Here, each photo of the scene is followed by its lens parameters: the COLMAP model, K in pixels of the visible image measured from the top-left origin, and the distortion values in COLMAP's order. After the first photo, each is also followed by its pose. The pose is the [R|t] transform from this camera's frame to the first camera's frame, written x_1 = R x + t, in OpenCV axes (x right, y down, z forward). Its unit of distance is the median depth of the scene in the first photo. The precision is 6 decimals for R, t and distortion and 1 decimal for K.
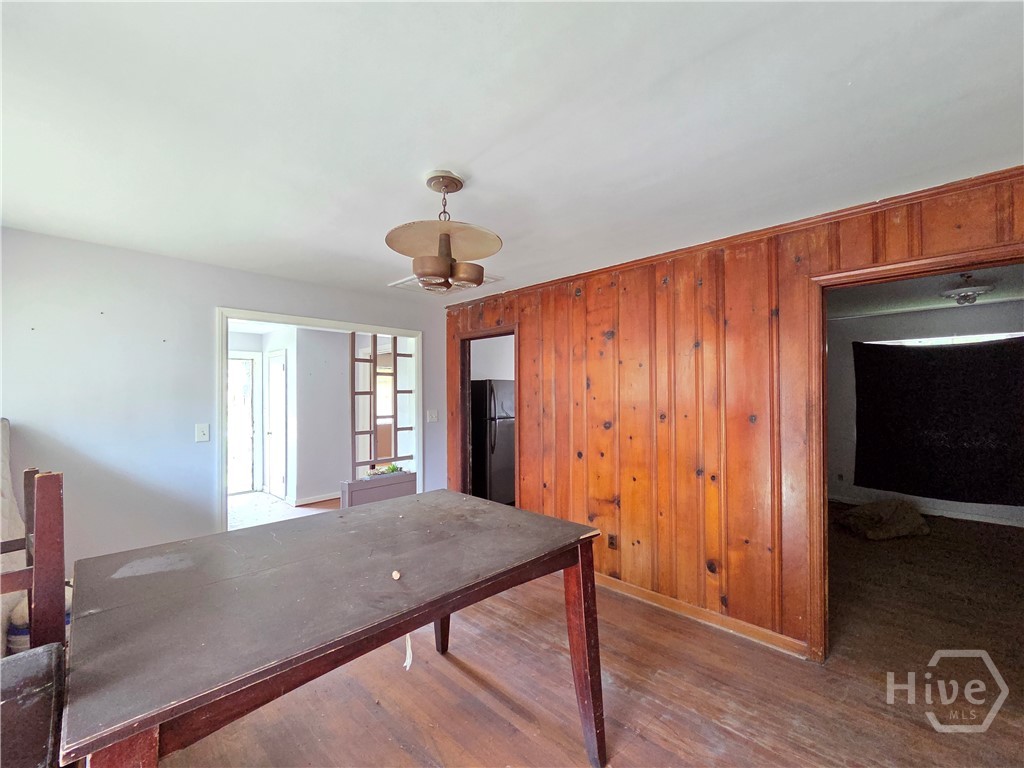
lens RADIAL K [[424.8, 0, 502.9], [0, 424.8, 391.0], [0, 0, 1]] dist [0.002806, 0.000060]
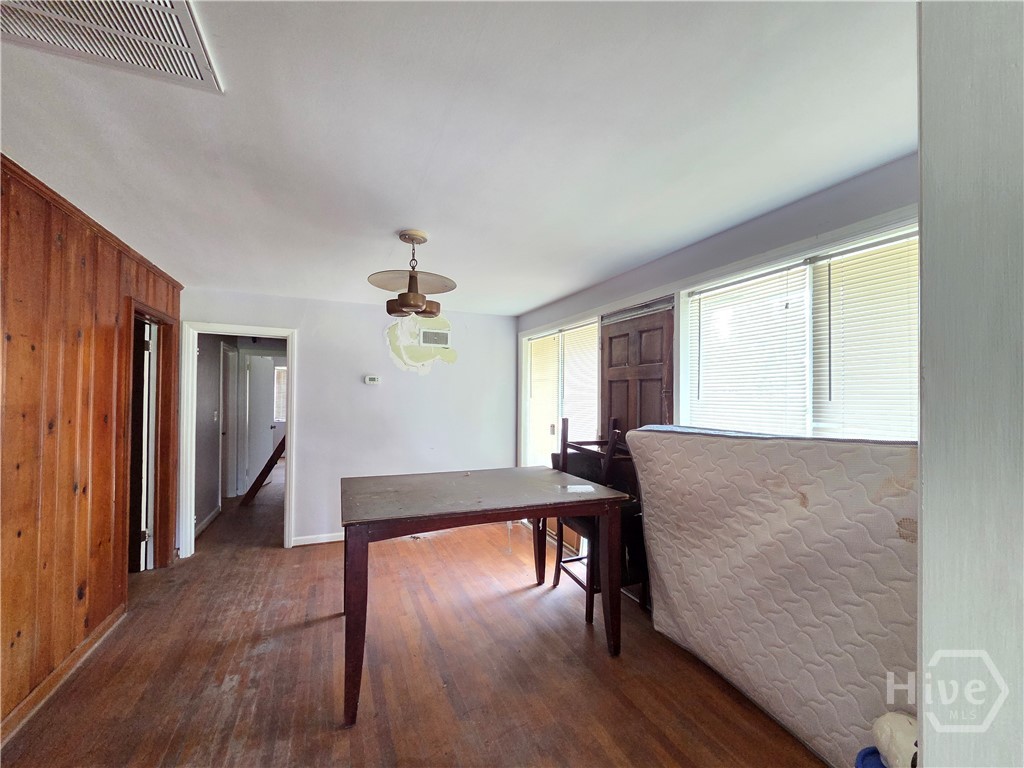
lens RADIAL K [[424.8, 0, 507.5], [0, 424.8, 386.4], [0, 0, 1]] dist [0.002806, 0.000060]
pose [[-0.919558, 0.005548, 0.392916, -0.644660], [-0.006186, 0.999572, -0.028593, 0.011338], [-0.392906, -0.028723, -0.919130, 1.452862]]
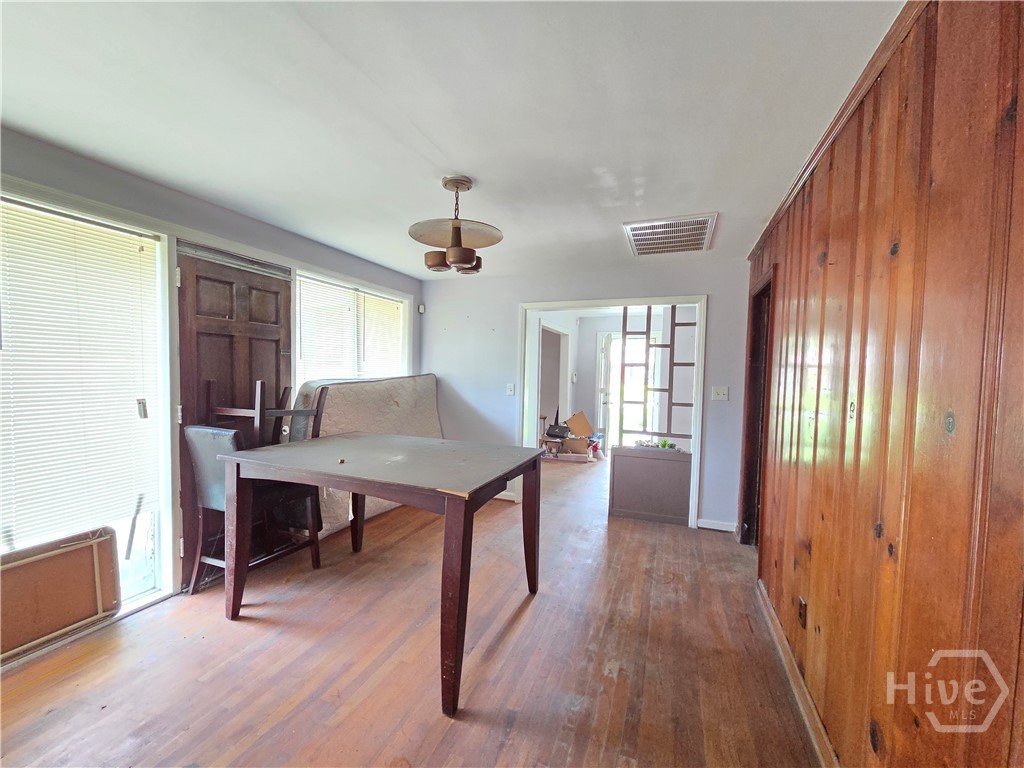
lens RADIAL K [[424.8, 0, 503.3], [0, 424.8, 384.7], [0, 0, 1]] dist [0.002806, 0.000060]
pose [[0.386089, 0.043014, -0.921458, 0.738162], [-0.017204, 0.999074, 0.039429, 0.026024], [0.922301, 0.000629, 0.386471, 0.447649]]
